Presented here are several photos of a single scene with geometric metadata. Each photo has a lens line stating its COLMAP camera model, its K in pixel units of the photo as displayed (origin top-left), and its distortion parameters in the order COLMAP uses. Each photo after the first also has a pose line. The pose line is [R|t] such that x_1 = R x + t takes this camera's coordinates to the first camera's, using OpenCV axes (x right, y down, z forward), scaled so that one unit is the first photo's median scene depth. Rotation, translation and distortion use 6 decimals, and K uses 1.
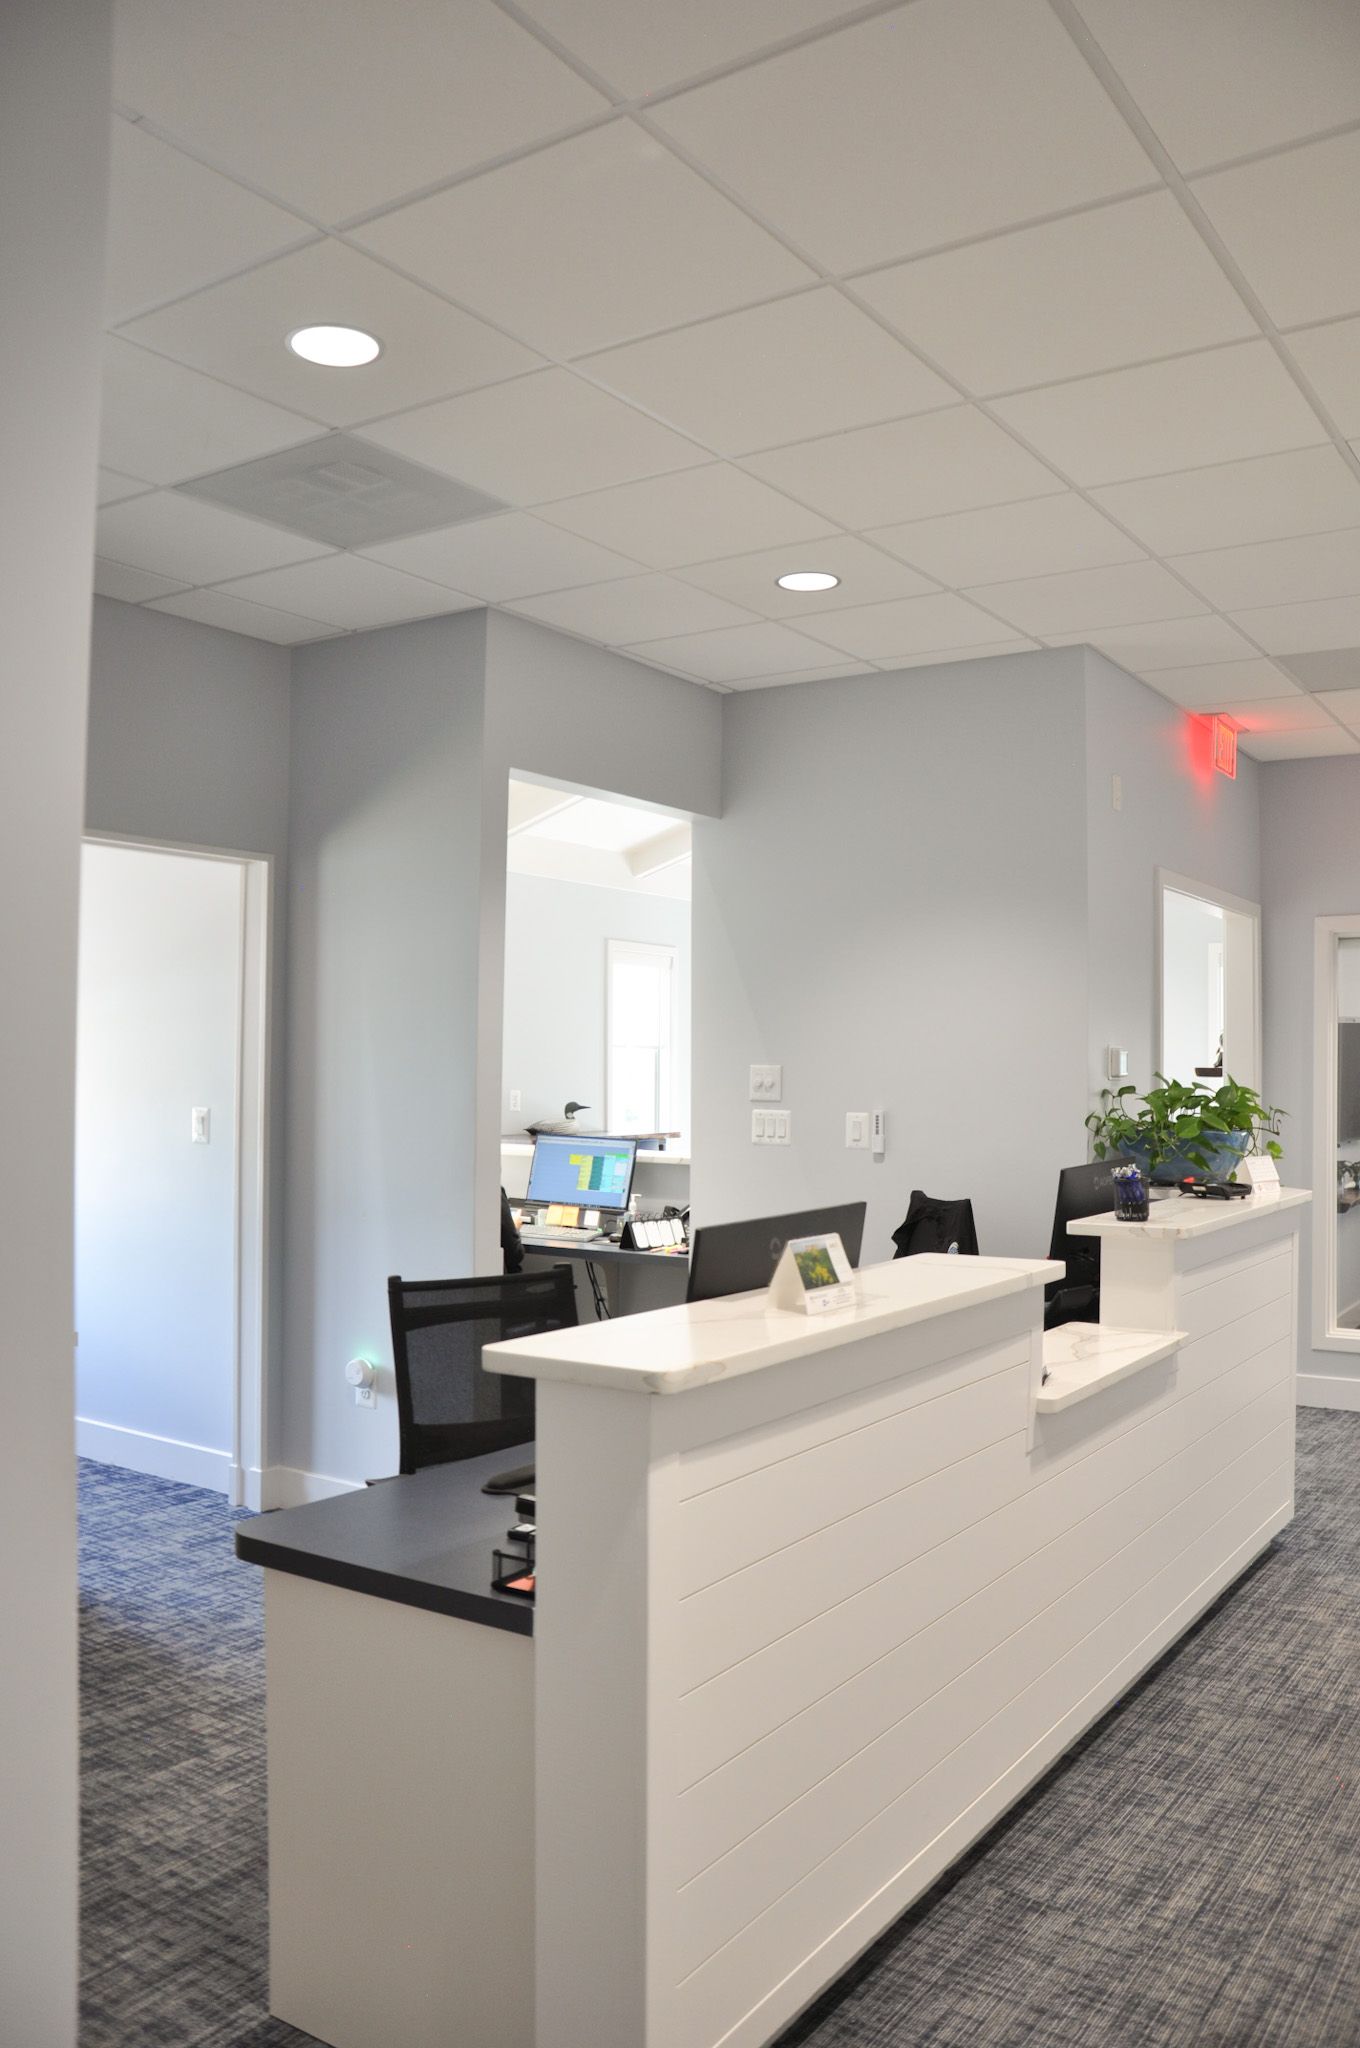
lens RADIAL K [[1601.0, 0, 691.5], [0, 1601.0, 1031.5], [0, 0, 1]] dist [-0.151931, 0.122381]
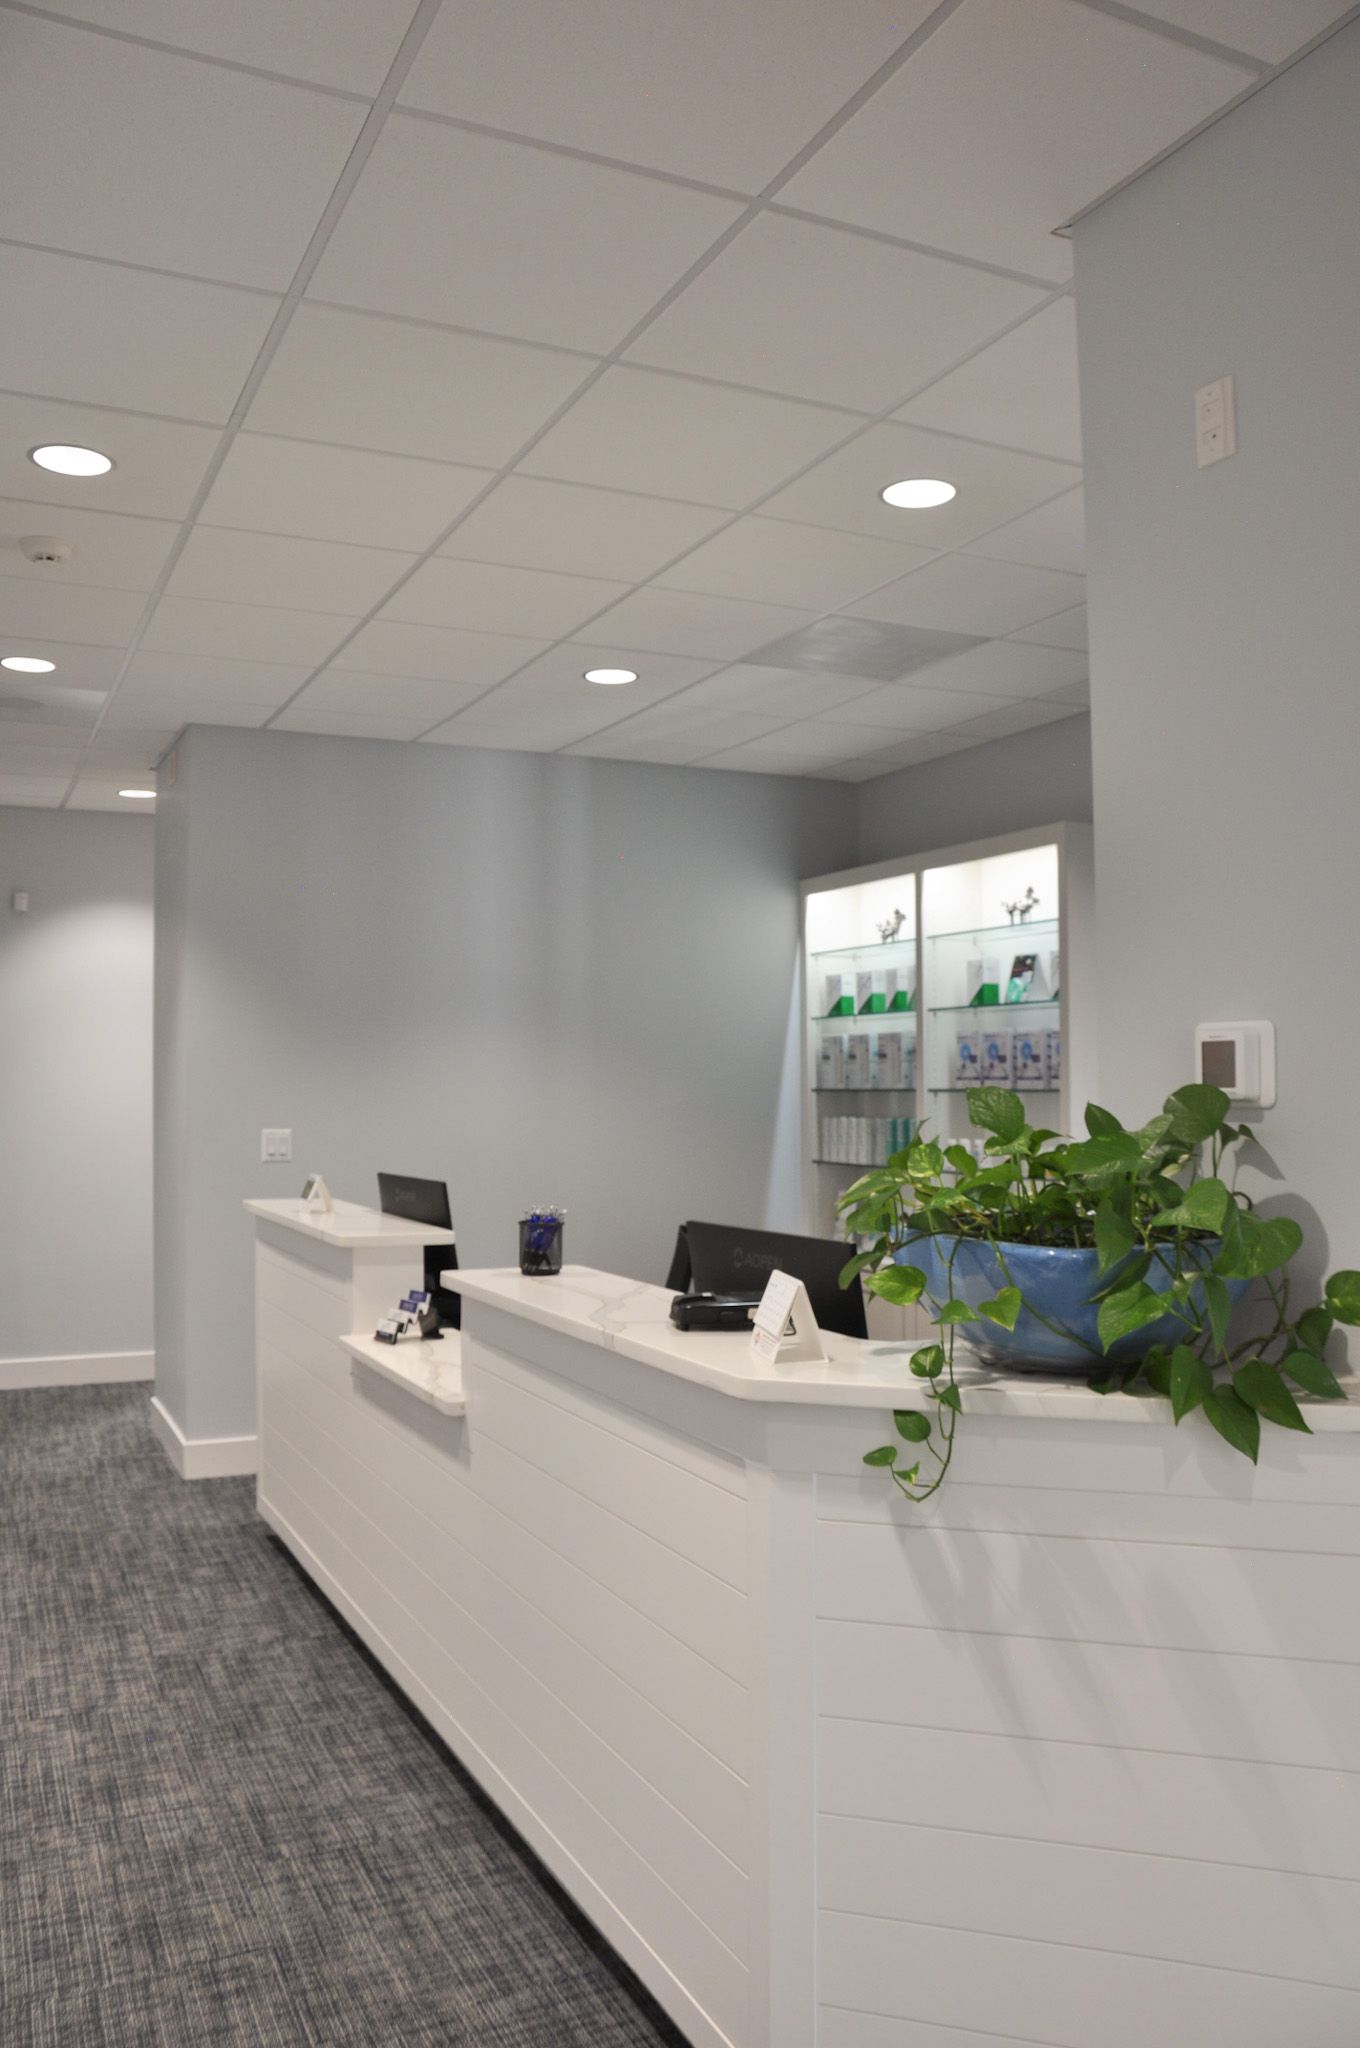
lens RADIAL K [[1592.0, 0, 680.0], [0, 1592.0, 1024.0], [0, 0, 1]] dist [-0.158404, 0.122555]
pose [[-0.509386, -0.038487, -0.859677, 1.097657], [0.018986, 0.998254, -0.055940, 0.046940], [0.860329, -0.044817, -0.507765, 1.725666]]
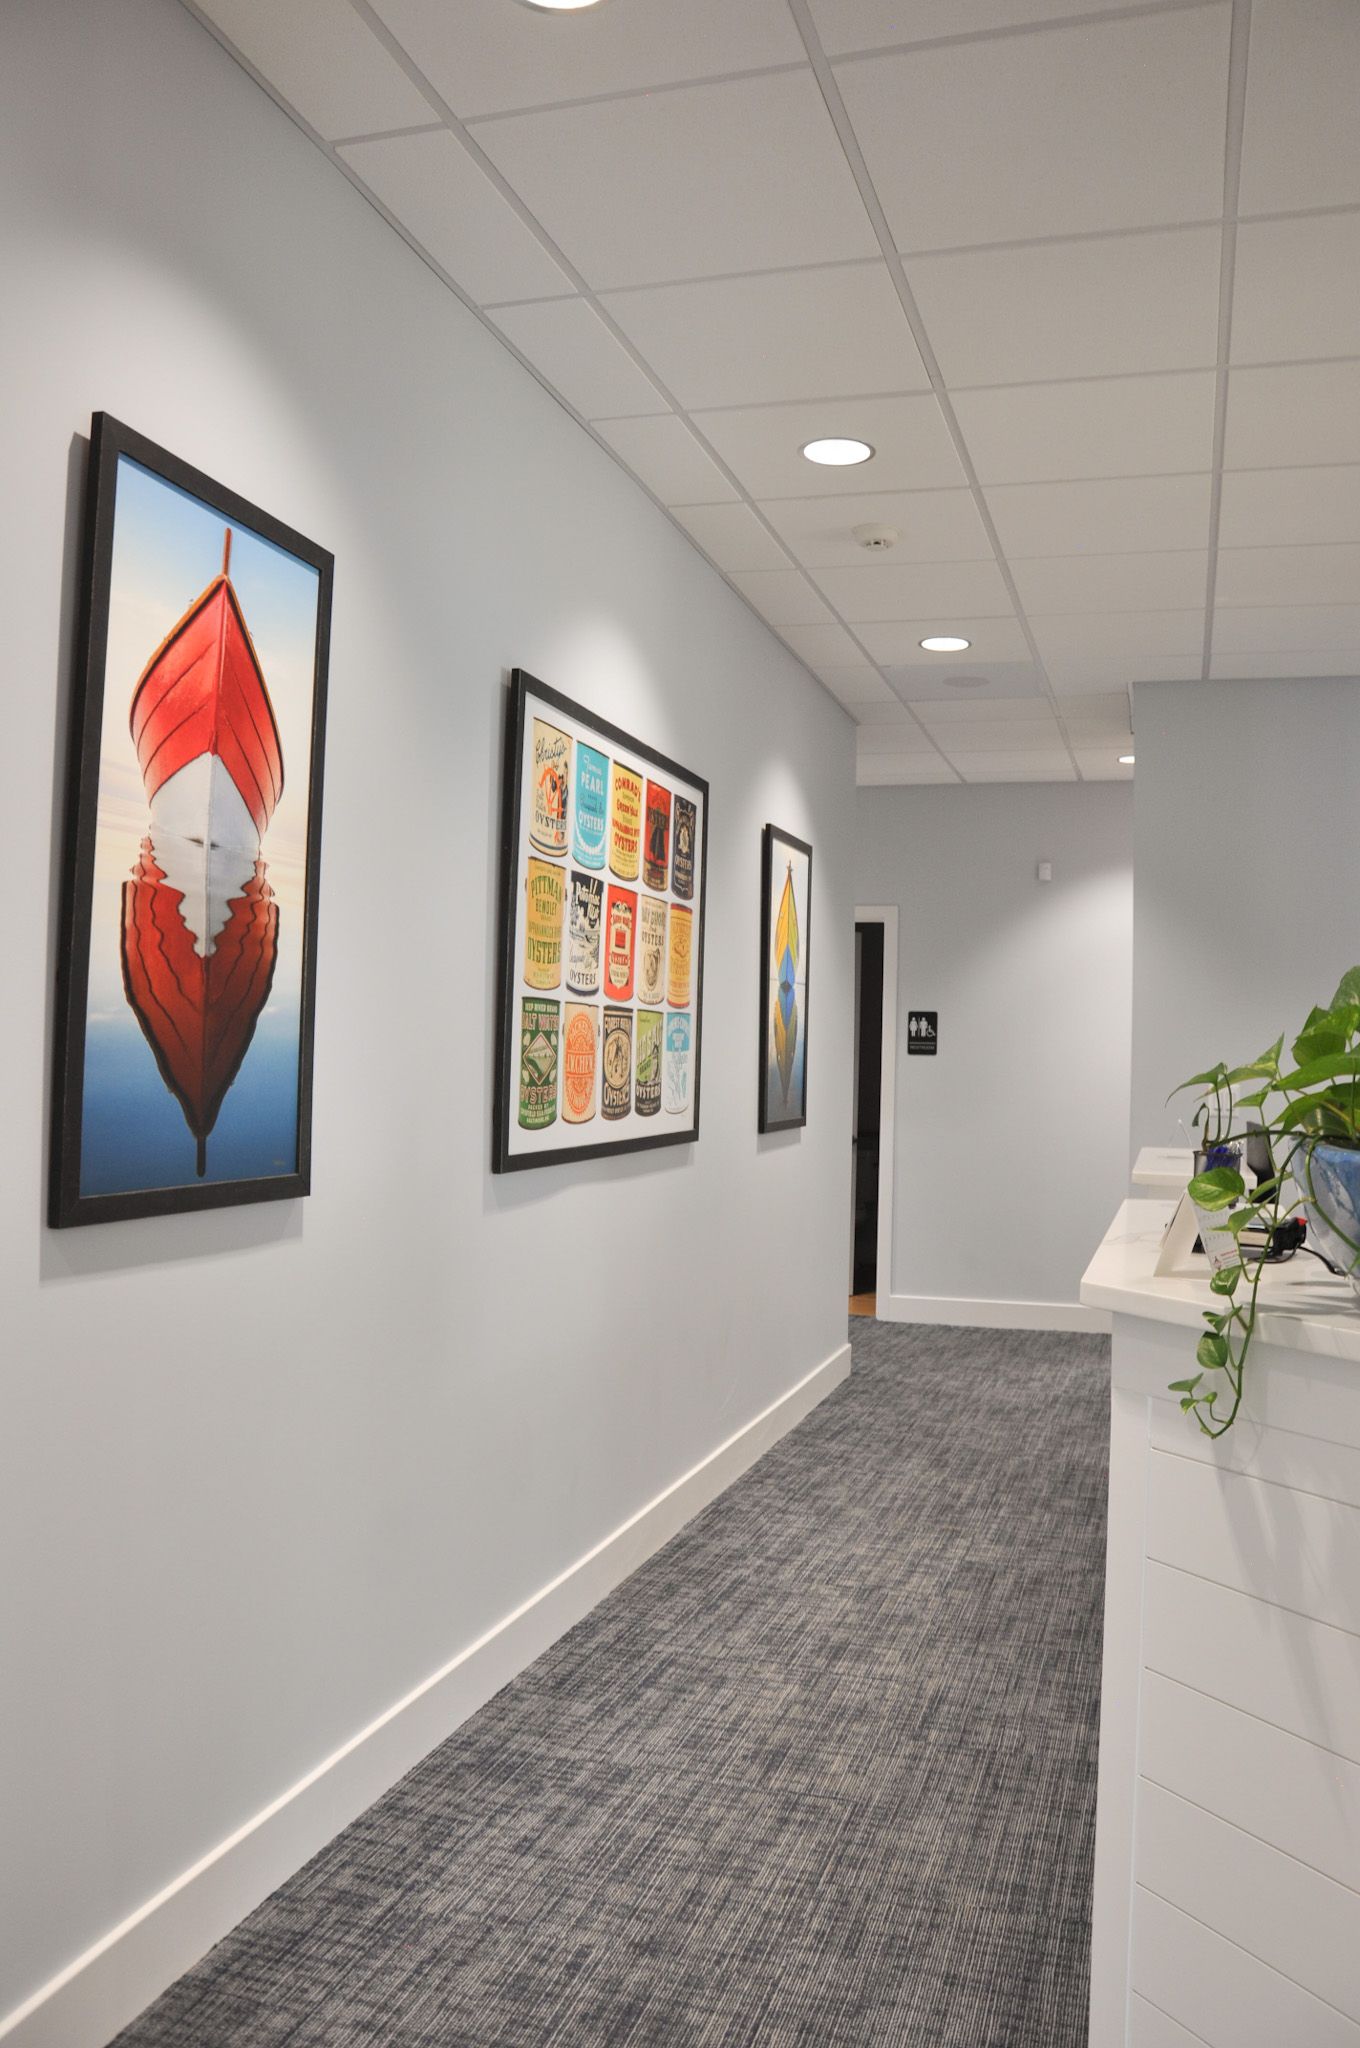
lens RADIAL K [[1592.0, 0, 680.0], [0, 1592.0, 1024.0], [0, 0, 1]] dist [-0.158404, 0.122555]
pose [[-0.959917, -0.033673, -0.278254, 0.860355], [-0.021398, 0.998664, -0.047033, 0.086111], [0.279466, -0.039194, -0.959355, 1.929884]]
